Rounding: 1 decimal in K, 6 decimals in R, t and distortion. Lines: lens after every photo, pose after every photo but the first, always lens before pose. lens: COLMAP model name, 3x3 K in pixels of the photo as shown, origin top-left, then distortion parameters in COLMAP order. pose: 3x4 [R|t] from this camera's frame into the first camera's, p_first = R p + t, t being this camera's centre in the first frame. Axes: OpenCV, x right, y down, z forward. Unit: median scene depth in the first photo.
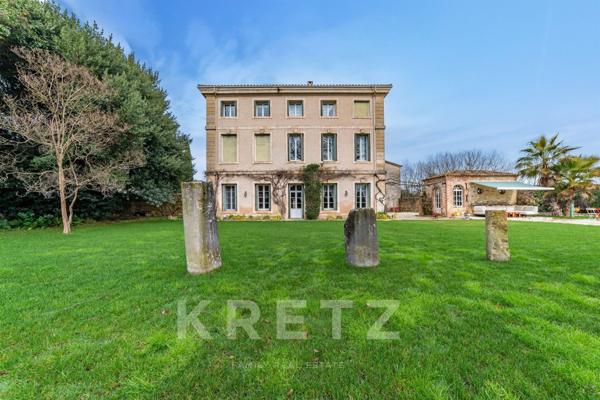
lens RADIAL K [[259.2, 0, 297.1], [0, 259.2, 207.2], [0, 0, 1]] dist [0.007712, 0.002416]
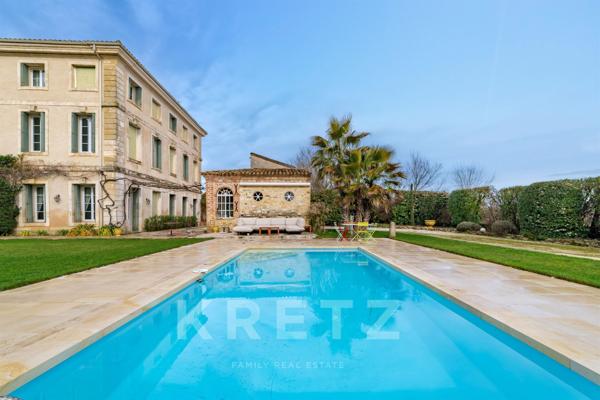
lens RADIAL K [[259.2, 0, 293.6], [0, 259.2, 214.3], [0, 0, 1]] dist [0.007712, 0.002416]
pose [[0.999905, 0.007034, -0.011866, 0.829948], [-0.006807, 0.999795, 0.019088, -0.028650], [0.011998, -0.019005, 0.999747, 0.300699]]
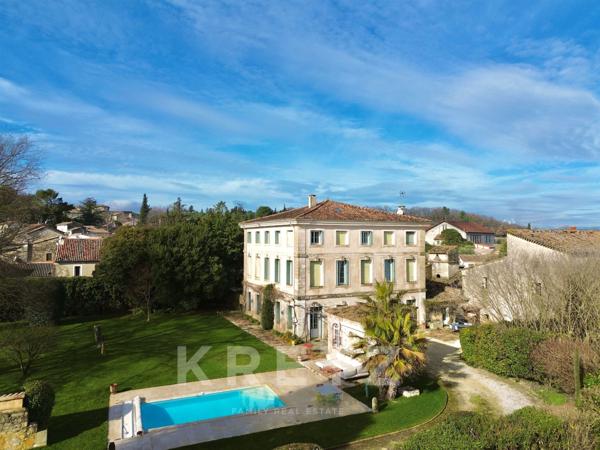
lens RADIAL K [[425.9, 0, 301.1], [0, 425.9, 225.0], [0, 0, 1]] dist [0.005868, -0.000095]
pose [[0.416039, -0.016031, -0.909205, 1.933080], [0.022911, 0.999712, -0.007143, -0.422139], [0.909058, -0.017859, 0.416287, 0.294274]]
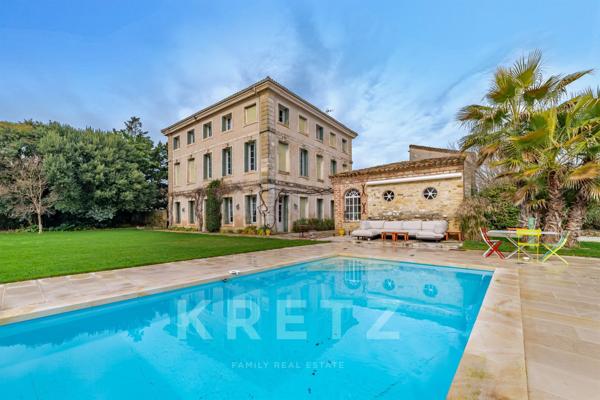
lens RADIAL K [[259.2, 0, 269.3], [0, 259.2, 221.0], [0, 0, 1]] dist [0.007712, 0.002416]
pose [[0.724205, 0.009095, -0.689525, 0.944628], [0.018573, 0.999293, 0.032688, -0.029655], [0.689335, -0.036479, 0.723524, 0.369920]]
